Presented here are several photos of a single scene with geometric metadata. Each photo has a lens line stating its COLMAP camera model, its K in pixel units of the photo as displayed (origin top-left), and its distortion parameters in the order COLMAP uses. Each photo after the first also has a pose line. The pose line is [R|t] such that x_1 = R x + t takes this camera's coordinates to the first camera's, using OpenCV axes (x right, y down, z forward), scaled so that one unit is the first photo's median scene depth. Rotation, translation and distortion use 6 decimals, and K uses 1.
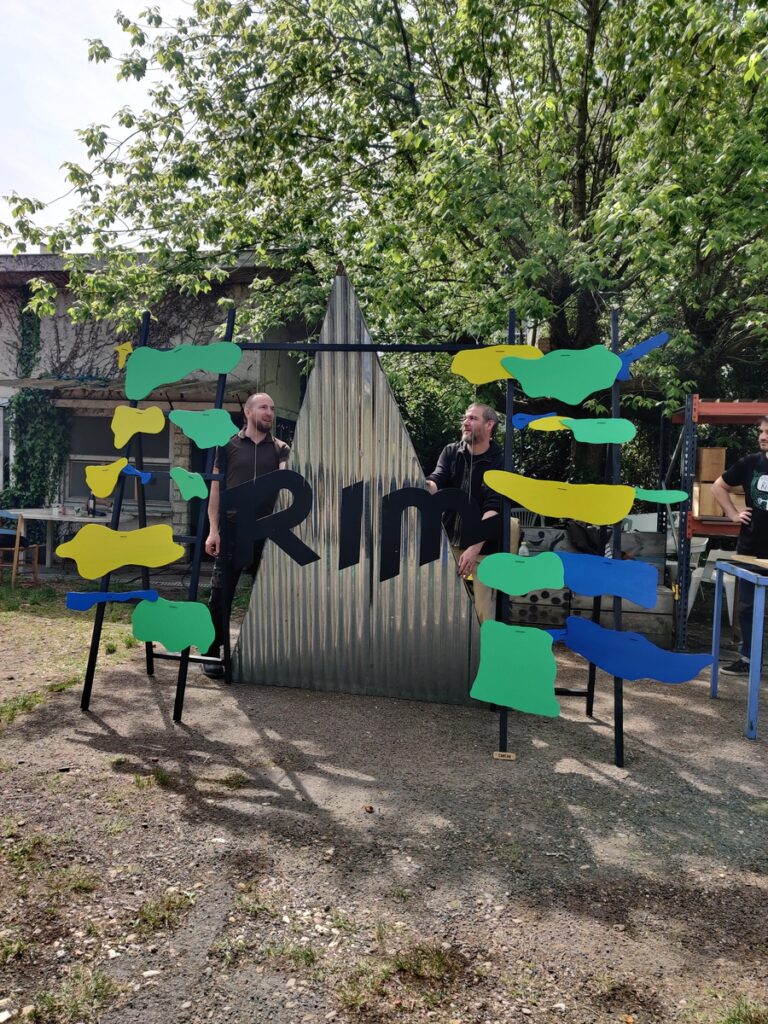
lens RADIAL K [[708.8, 0, 384.0], [0, 708.8, 512.0], [0, 0, 1]] dist [-0.000899, -0.000748]
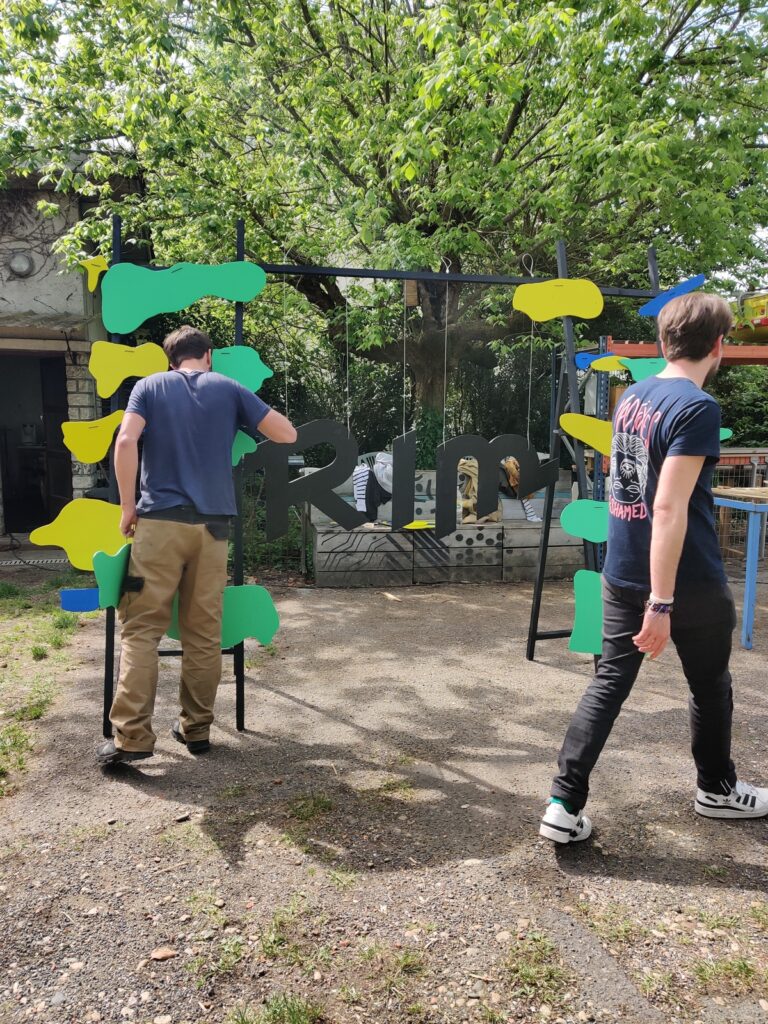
lens RADIAL K [[708.8, 0, 384.0], [0, 708.8, 512.0], [0, 0, 1]] dist [-0.000899, -0.000748]
pose [[0.932142, -0.075344, 0.354167, -0.431924], [0.046862, 0.994988, 0.088332, -0.022987], [-0.359048, -0.065741, 0.931001, 0.196954]]
